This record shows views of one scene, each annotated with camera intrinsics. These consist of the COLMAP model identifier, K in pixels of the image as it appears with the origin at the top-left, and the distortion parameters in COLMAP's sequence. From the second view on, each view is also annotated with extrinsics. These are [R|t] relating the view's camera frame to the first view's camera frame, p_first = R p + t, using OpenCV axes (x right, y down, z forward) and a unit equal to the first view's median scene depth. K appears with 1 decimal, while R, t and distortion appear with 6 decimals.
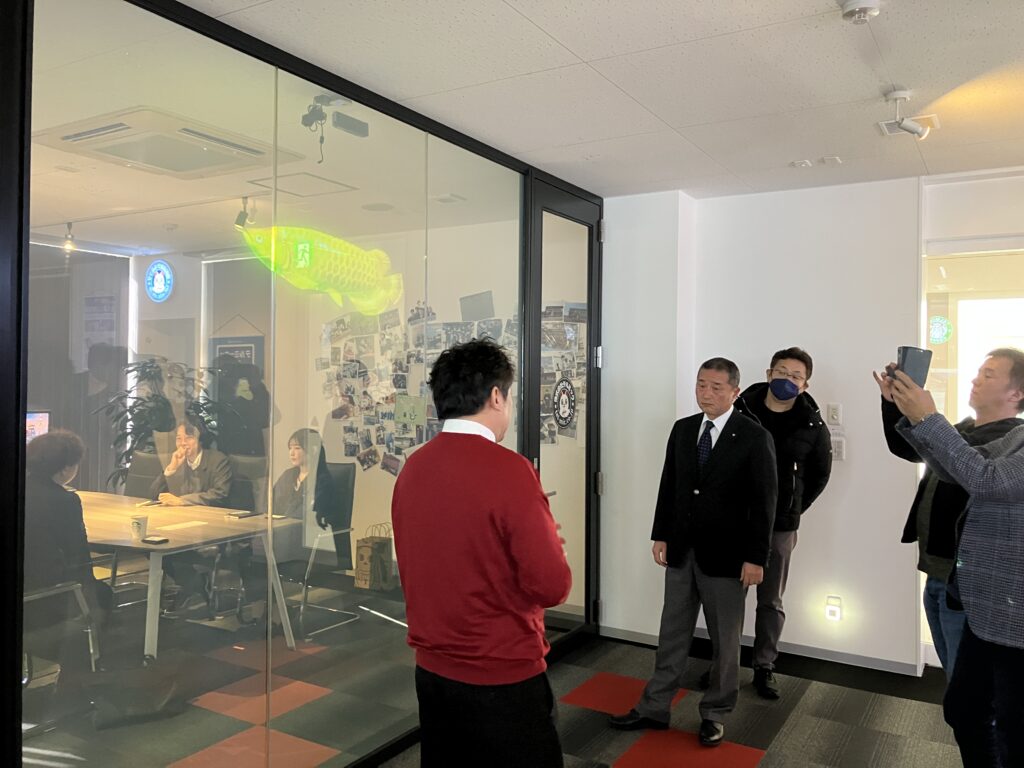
lens RADIAL K [[853.0, 0, 508.5], [0, 853.0, 376.8], [0, 0, 1]] dist [0.079242, -0.076751]
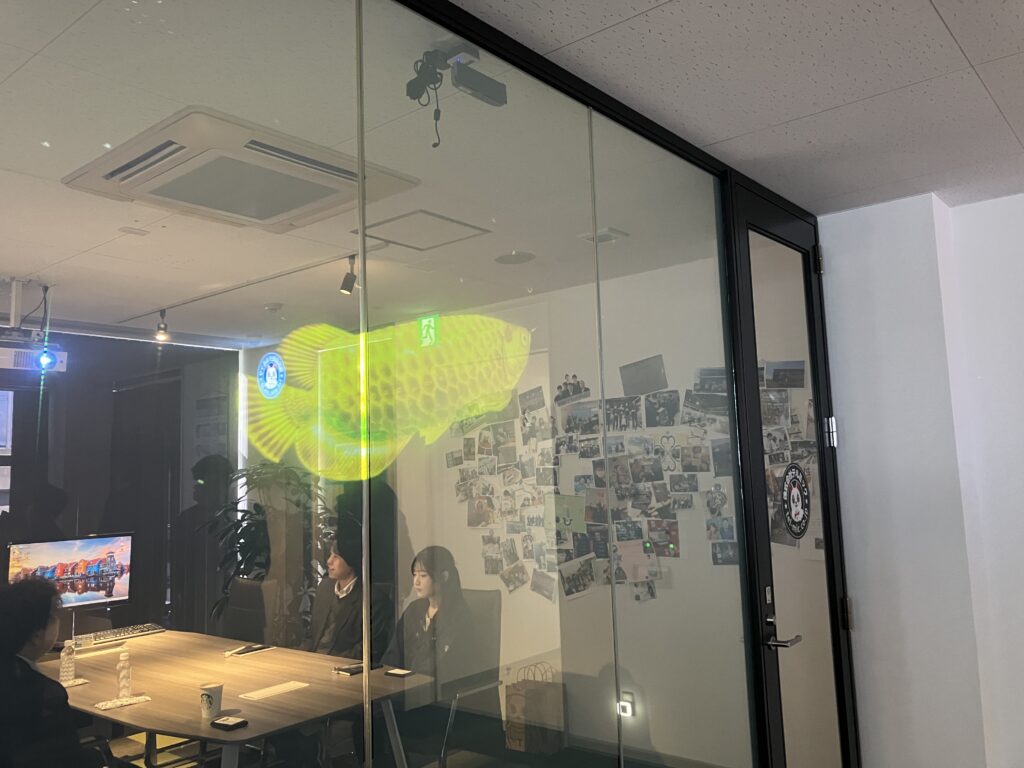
lens RADIAL K [[853.0, 0, 508.7], [0, 853.0, 375.8], [0, 0, 1]] dist [0.079242, -0.076751]
pose [[0.987267, -0.061610, -0.146659, -0.042647], [0.045616, 0.992882, -0.110025, -0.002424], [0.152394, 0.101934, 0.983049, 0.207052]]
